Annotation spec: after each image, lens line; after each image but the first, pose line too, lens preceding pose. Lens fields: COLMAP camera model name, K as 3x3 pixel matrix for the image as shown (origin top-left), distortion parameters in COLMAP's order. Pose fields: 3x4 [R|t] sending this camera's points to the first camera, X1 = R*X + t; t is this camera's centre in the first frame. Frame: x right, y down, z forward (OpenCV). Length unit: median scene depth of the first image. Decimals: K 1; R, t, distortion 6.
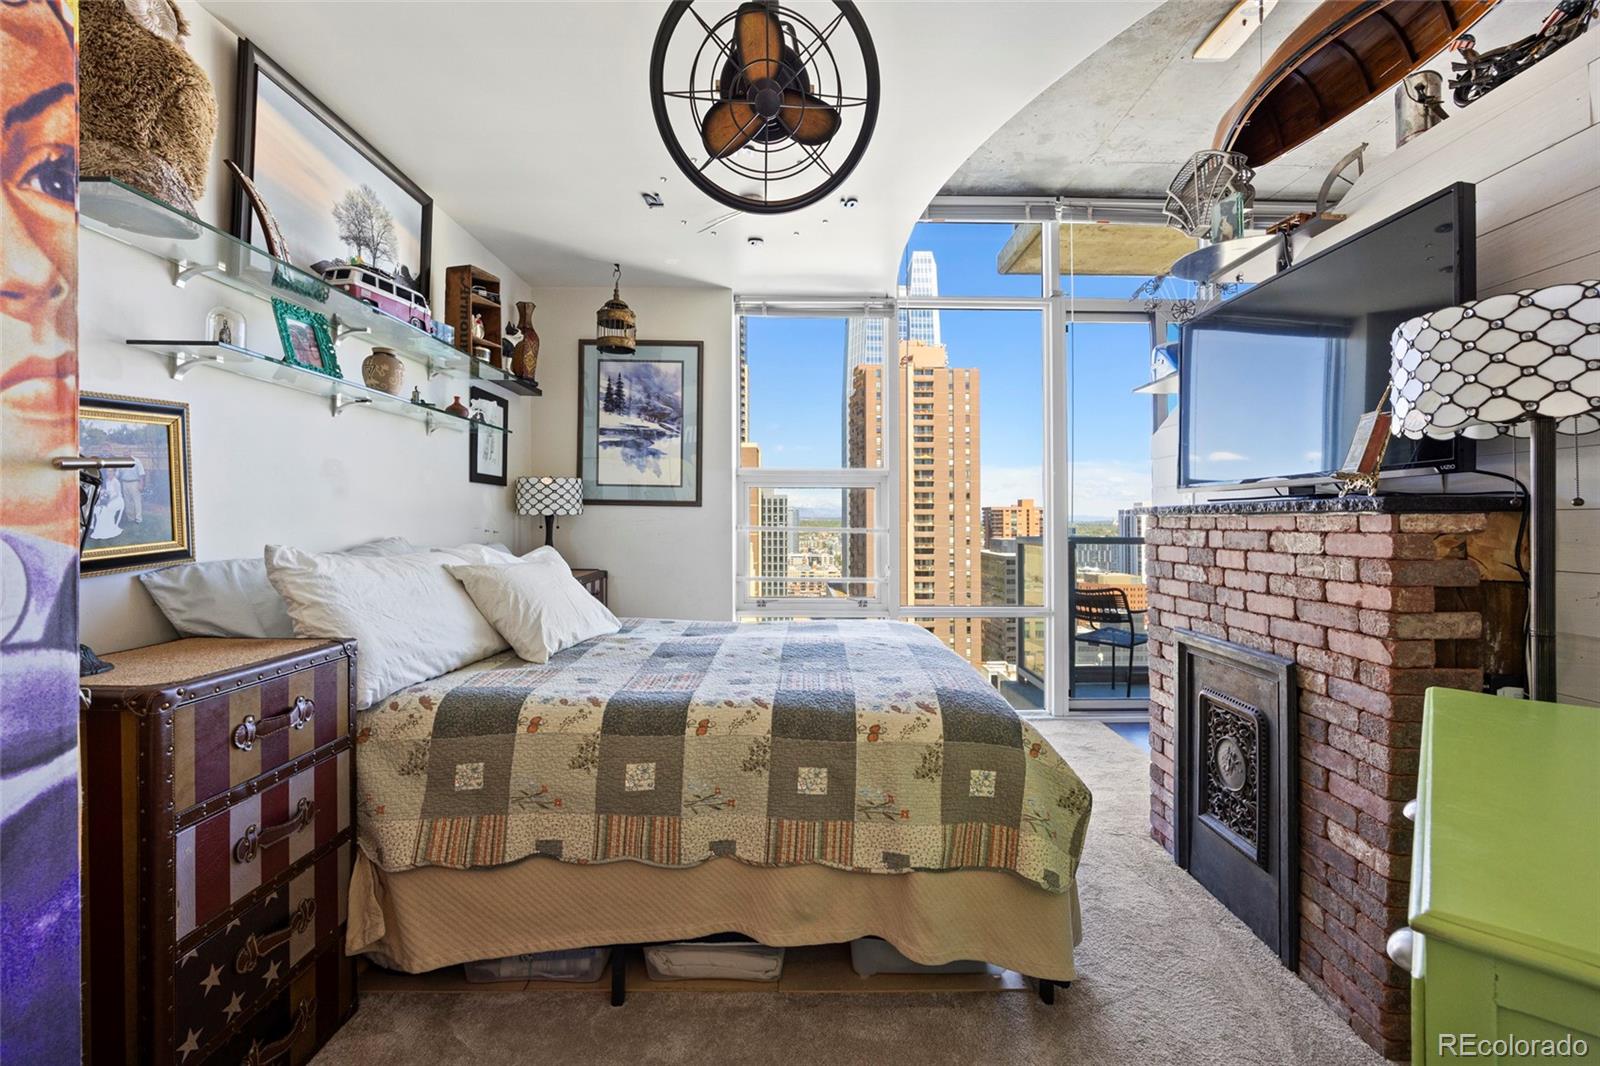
lens RADIAL K [[673.5, 0, 797.0], [0, 673.5, 501.8], [0, 0, 1]] dist [-0.016180, 0.000383]
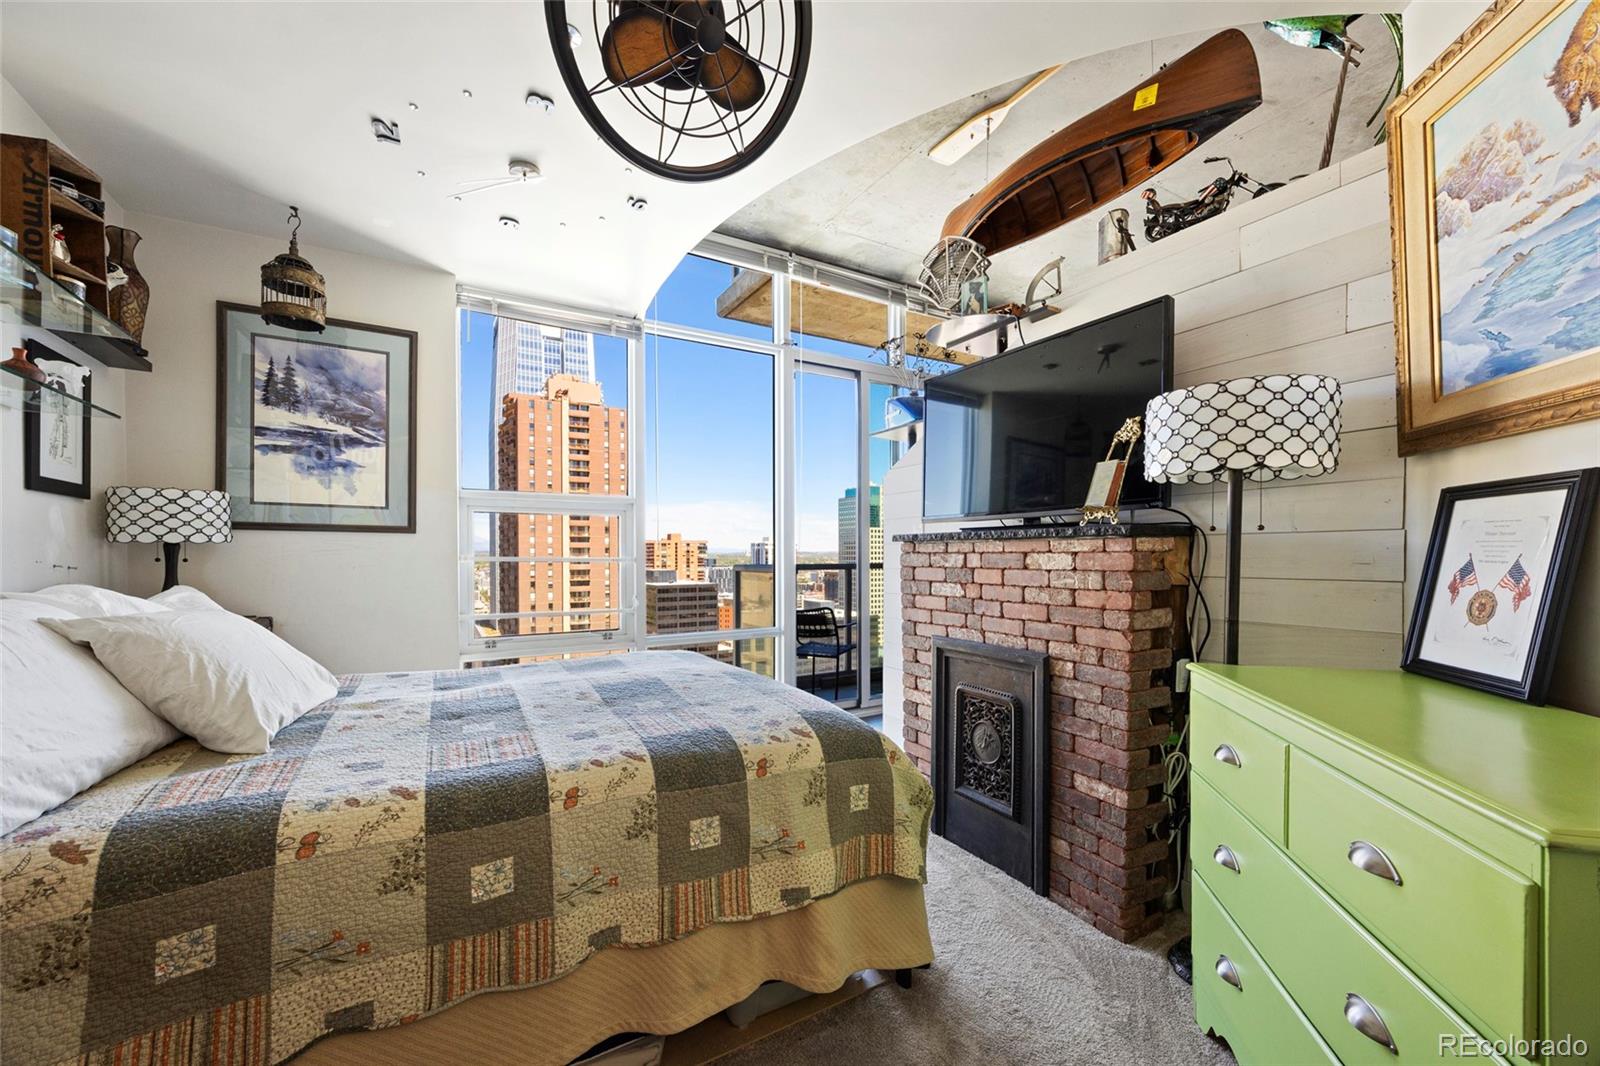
lens RADIAL K [[631.4, 0, 799.5], [0, 631.4, 551.9], [0, 0, 1]] dist [-0.001598, -0.000052]
pose [[0.865449, -0.006298, 0.500957, -0.231131], [-0.006667, 0.999688, 0.024086, 0.015432], [-0.500952, -0.024185, 0.865137, 0.173959]]
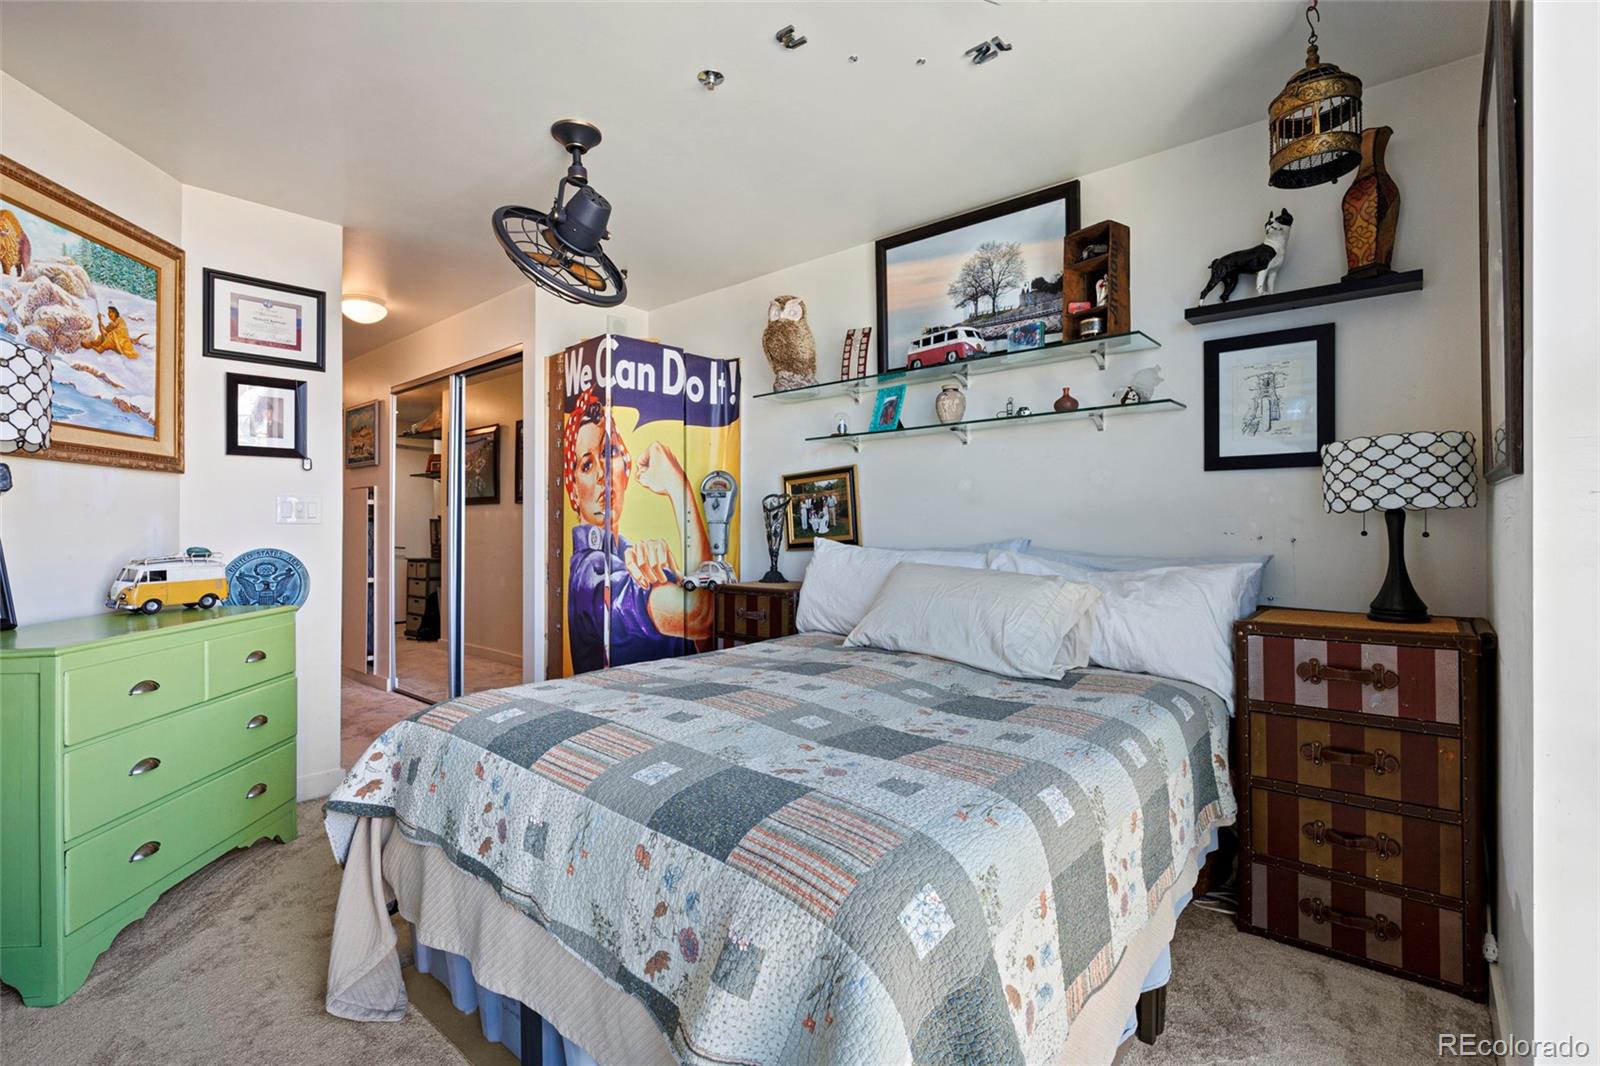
lens RADIAL K [[737.5, 0, 800.0], [0, 737.5, 533.0], [0, 0, 1]] dist [0.000753, 0.000557]
pose [[-0.664994, 0.001960, -0.746846, 0.621112], [0.024072, 0.999533, -0.018811, 0.066608], [0.746460, -0.030488, -0.664731, 1.792545]]
